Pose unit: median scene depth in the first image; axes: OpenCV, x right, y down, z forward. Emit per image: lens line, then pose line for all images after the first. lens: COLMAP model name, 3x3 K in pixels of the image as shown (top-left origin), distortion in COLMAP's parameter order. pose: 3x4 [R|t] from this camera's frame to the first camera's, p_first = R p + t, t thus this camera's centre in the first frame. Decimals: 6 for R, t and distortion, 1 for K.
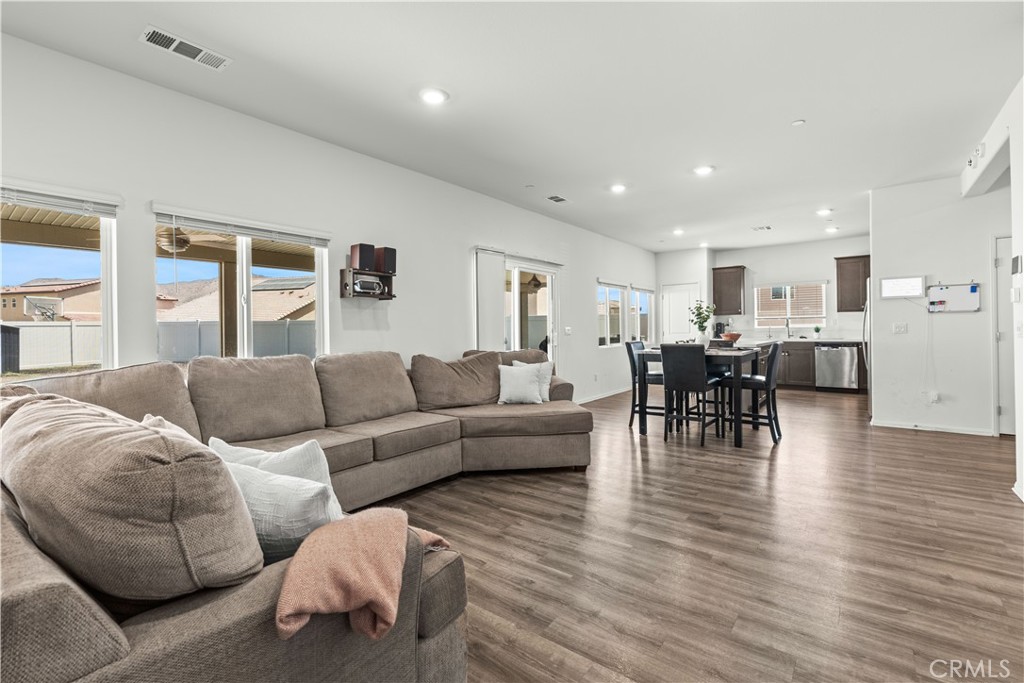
lens RADIAL K [[460.6, 0, 510.7], [0, 460.6, 337.4], [0, 0, 1]] dist [-0.001755, 0.000268]
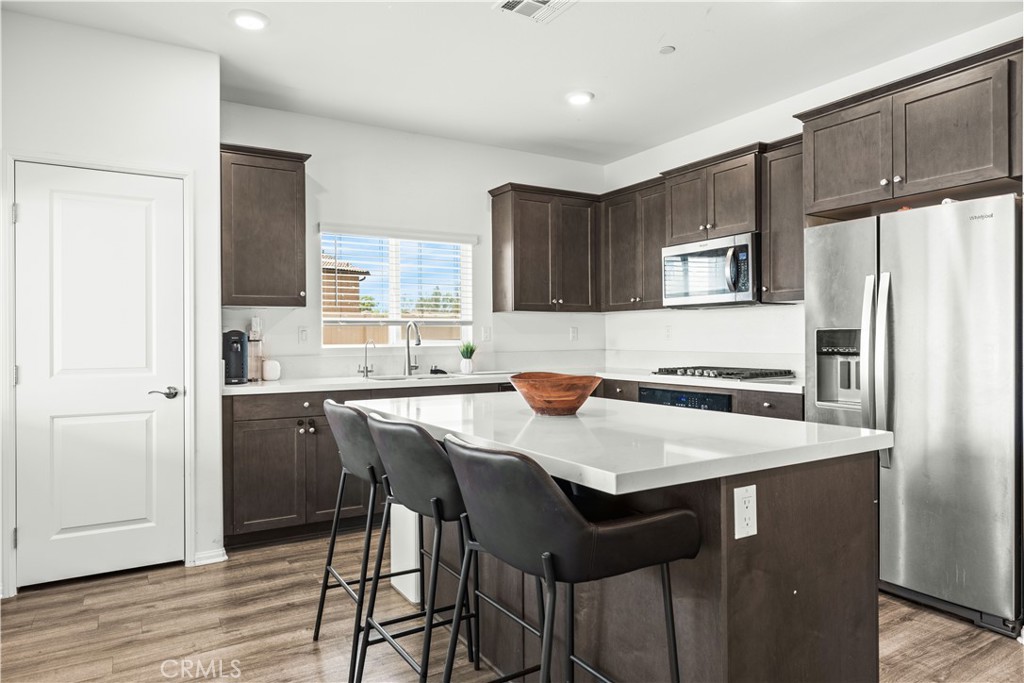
lens RADIAL K [[640.6, 0, 512.0], [0, 640.6, 341.5], [0, 0, 1]] dist [0.001924, -0.000068]
pose [[0.355028, 0.010870, 0.934792, 0.141350], [0.017741, 0.999674, -0.018362, -0.015027], [-0.934687, 0.023103, 0.354720, 0.765079]]
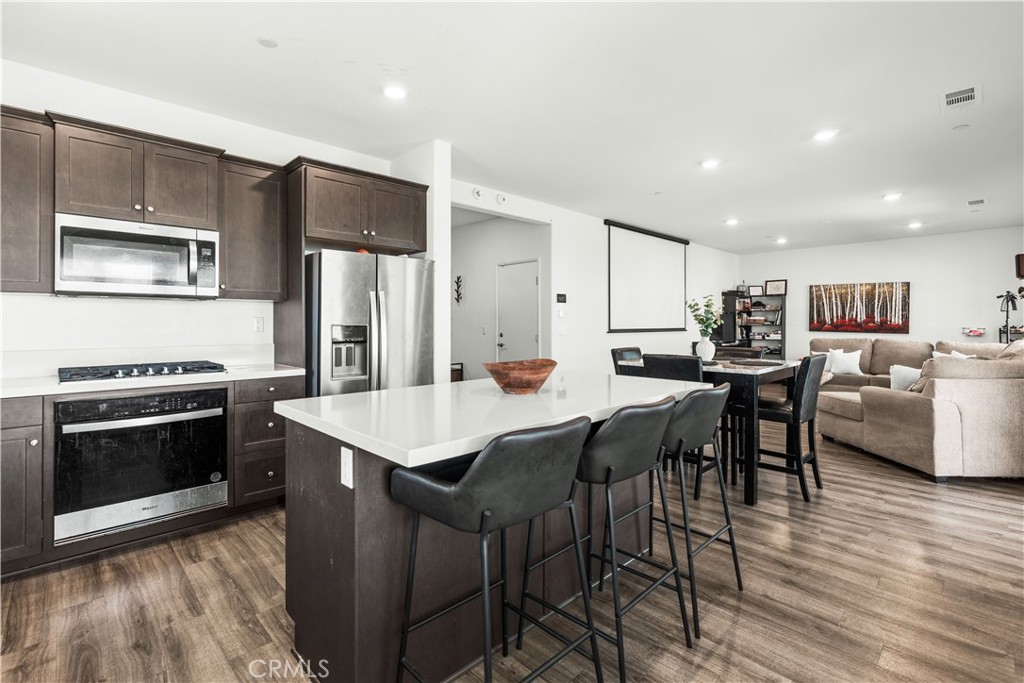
lens RADIAL K [[464.5, 0, 510.3], [0, 464.5, 322.3], [0, 0, 1]] dist [-0.003903, 0.000566]
pose [[-0.989533, 0.021268, 0.142728, 0.367971], [0.023034, 0.999677, 0.010729, -0.029172], [-0.142454, 0.013904, -0.989704, 1.088456]]
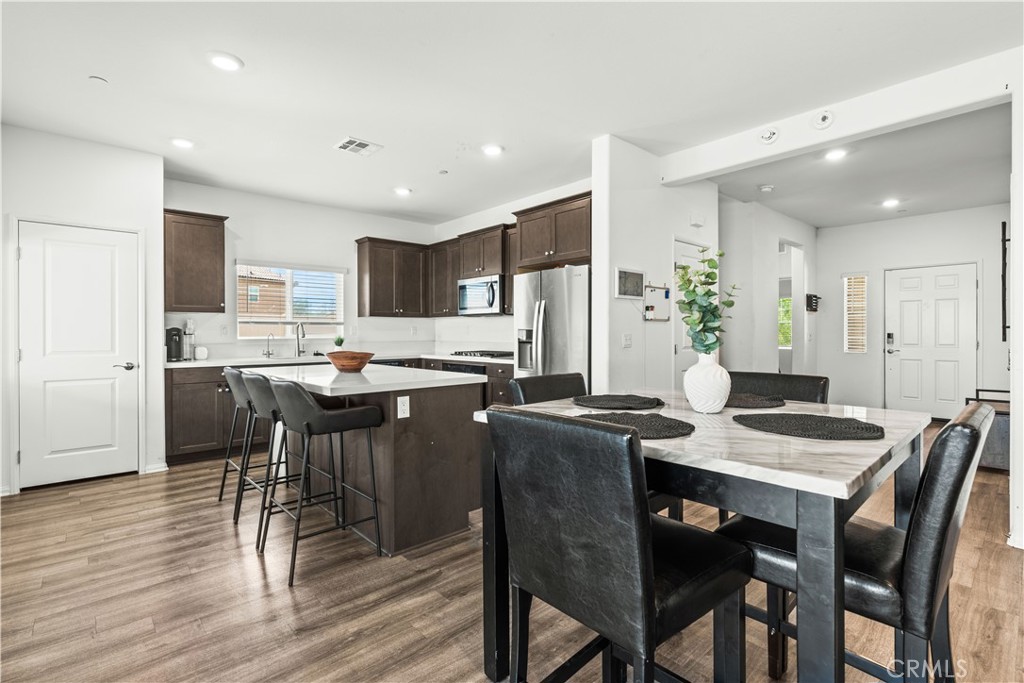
lens RADIAL K [[479.6, 0, 509.6], [0, 479.6, 338.0], [0, 0, 1]] dist [0.001159, 0.000114]
pose [[0.178187, 0.007654, 0.983967, 0.033526], [0.017201, 0.999793, -0.010892, -0.010806], [-0.983846, 0.018866, 0.178019, 0.643803]]
